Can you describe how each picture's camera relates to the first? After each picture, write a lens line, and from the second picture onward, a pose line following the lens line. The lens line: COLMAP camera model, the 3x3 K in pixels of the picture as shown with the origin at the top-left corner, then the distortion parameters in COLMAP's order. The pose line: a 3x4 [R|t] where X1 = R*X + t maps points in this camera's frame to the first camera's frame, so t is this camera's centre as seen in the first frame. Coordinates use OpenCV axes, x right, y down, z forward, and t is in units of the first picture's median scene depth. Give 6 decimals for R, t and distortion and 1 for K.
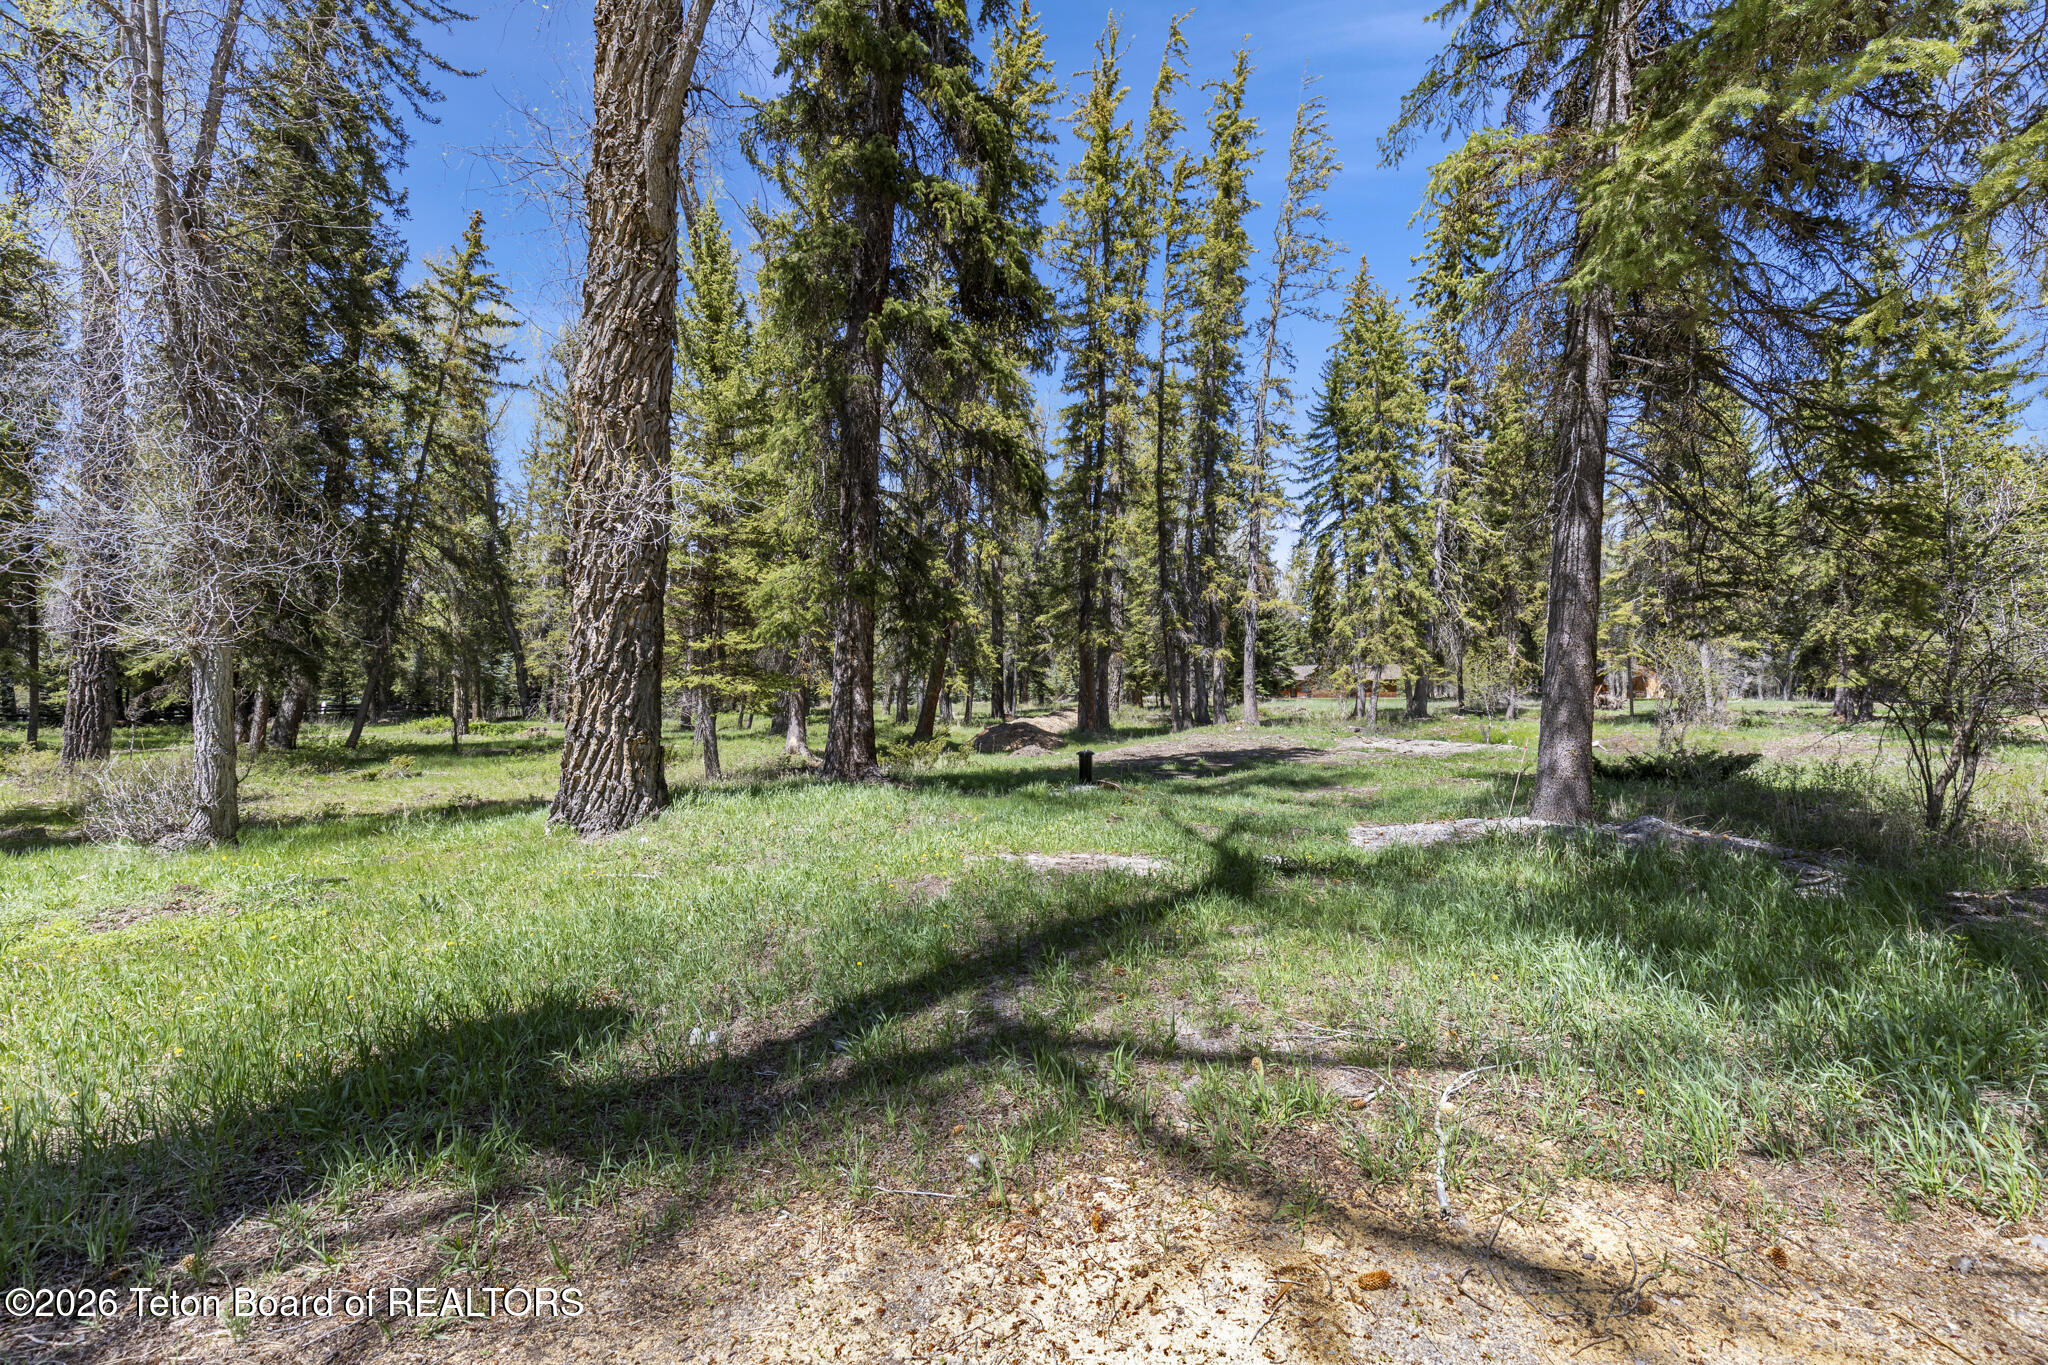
lens RADIAL K [[899.9, 0, 1024.0], [0, 899.9, 682.5], [0, 0, 1]] dist [-0.001282, -0.000060]
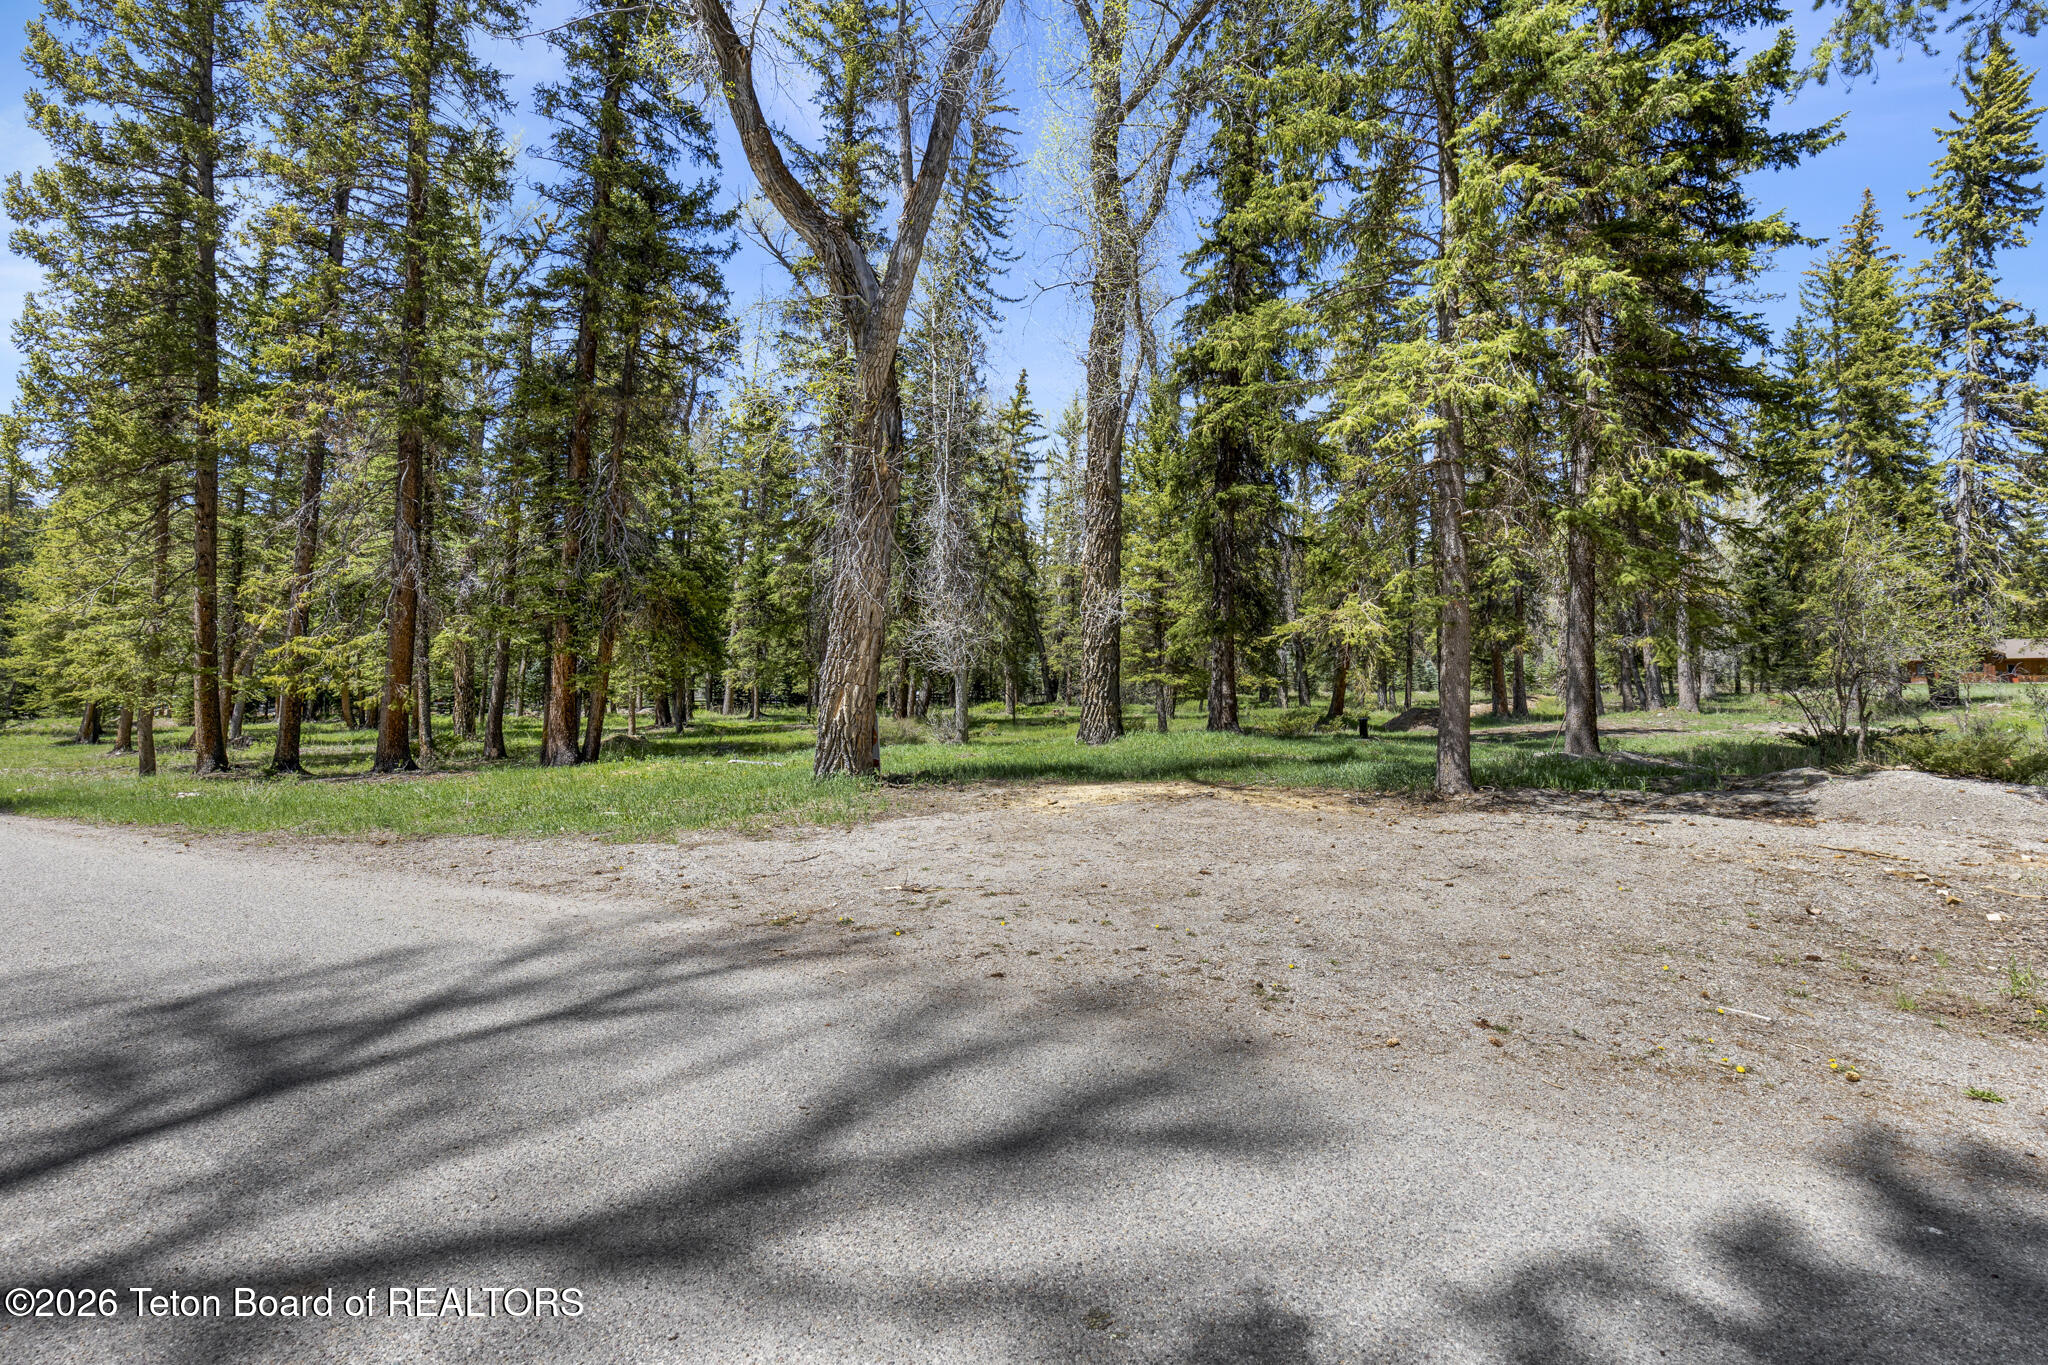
lens RADIAL K [[899.9, 0, 1024.0], [0, 899.9, 682.5], [0, 0, 1]] dist [-0.001282, -0.000060]
pose [[0.865363, -0.007522, -0.501090, 0.123385], [0.013851, 0.999864, 0.008912, -0.004800], [0.500955, -0.014653, 0.865349, -0.254203]]
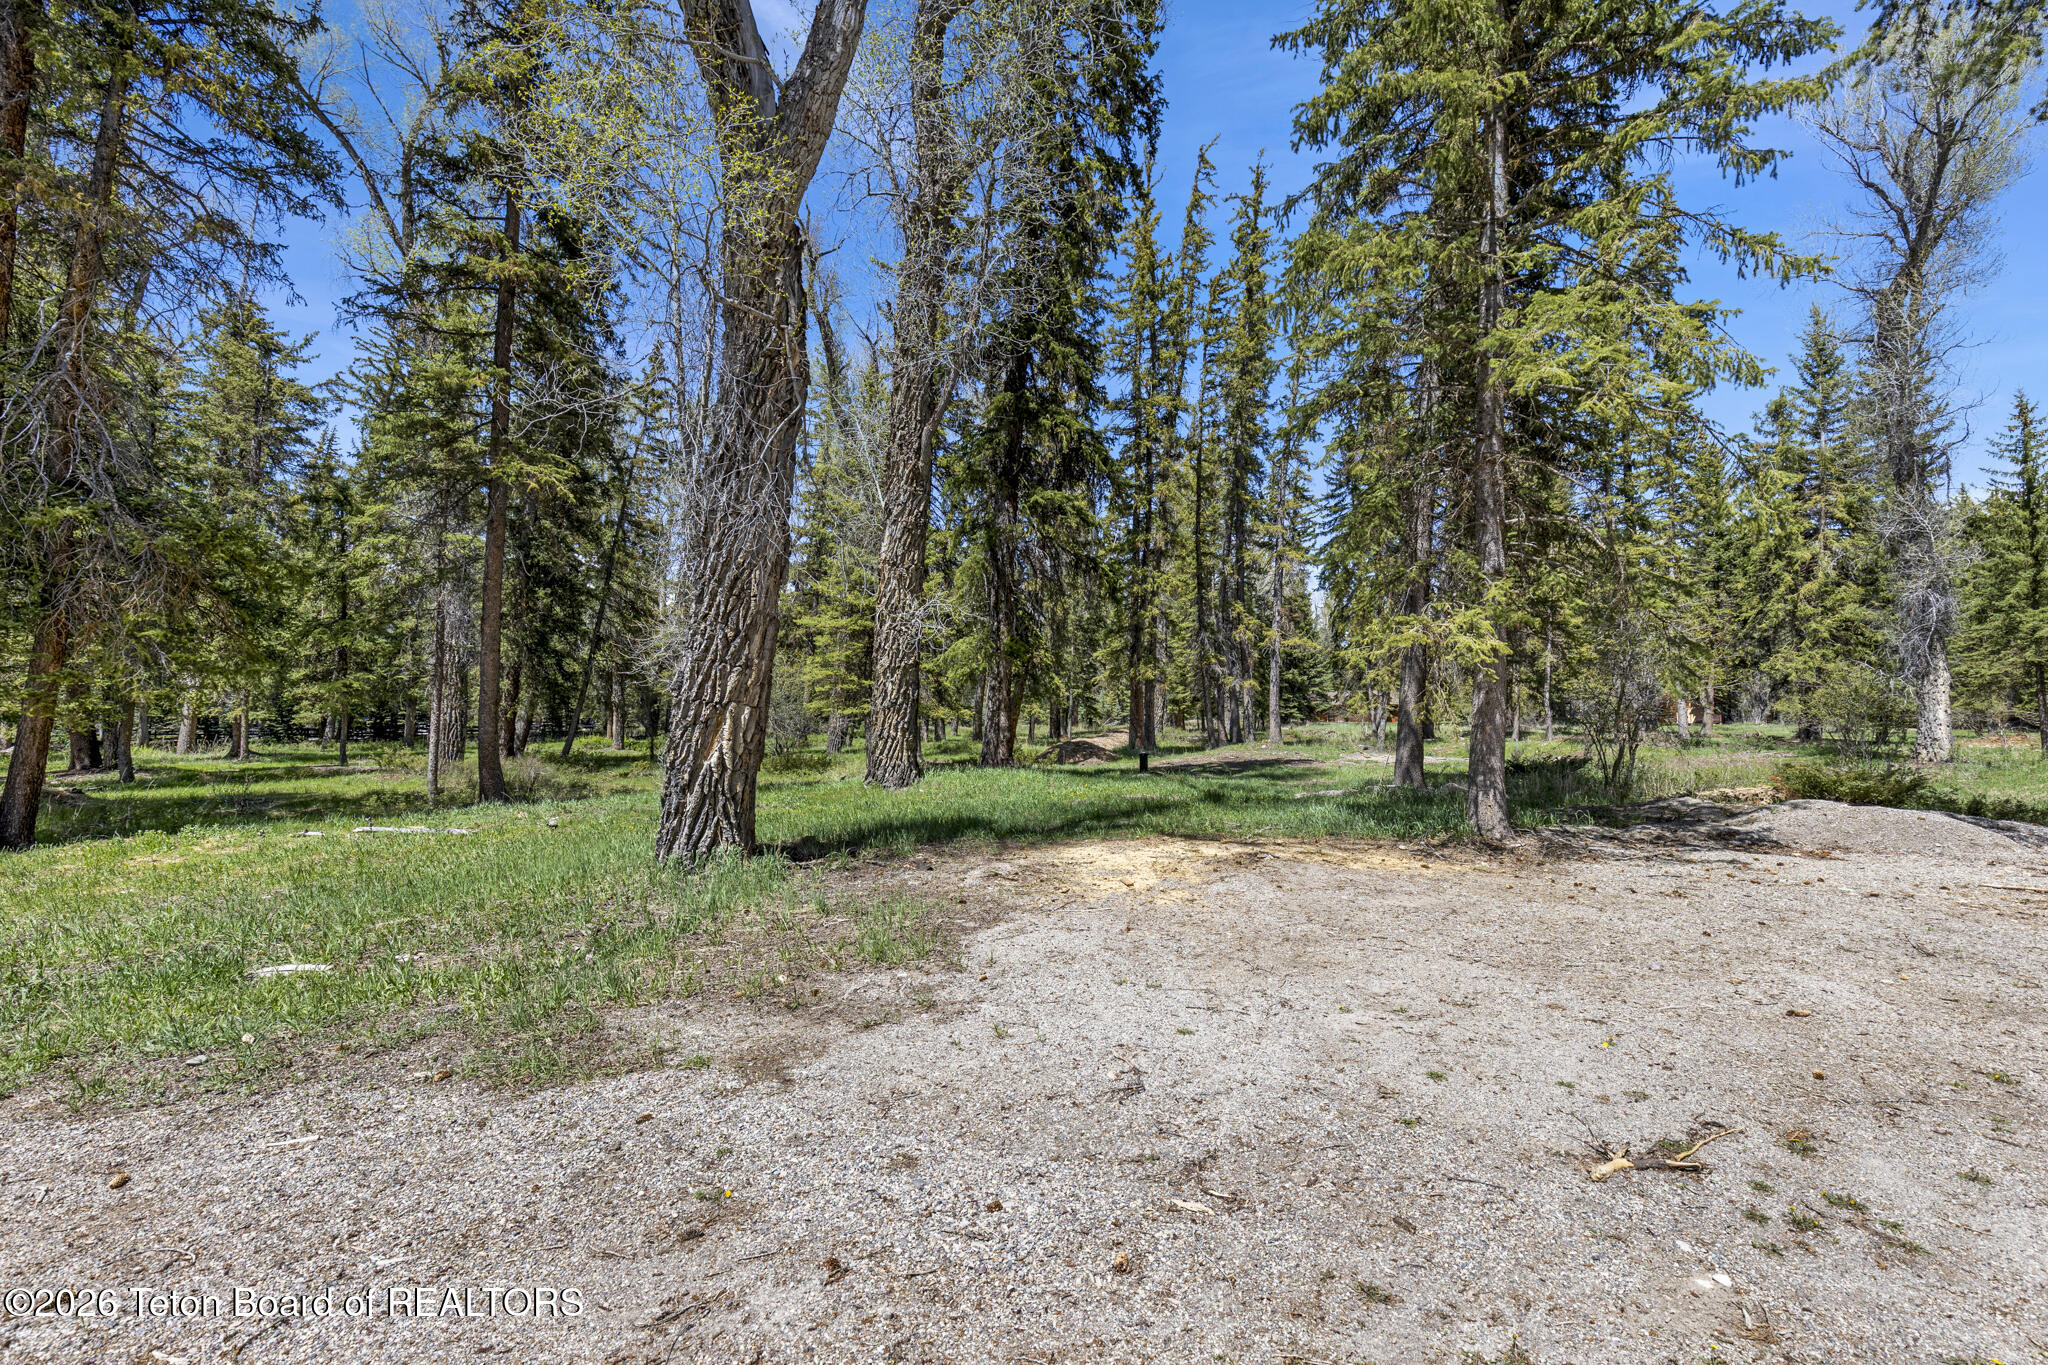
lens RADIAL K [[893.8, 0, 1024.0], [0, 893.8, 682.5], [0, 0, 1]] dist [-0.002018, -0.000334]
pose [[0.998829, 0.001653, -0.048359, -0.022003], [-0.002916, 0.999656, -0.026066, -0.002025], [0.048300, 0.026177, 0.998490, -0.196725]]
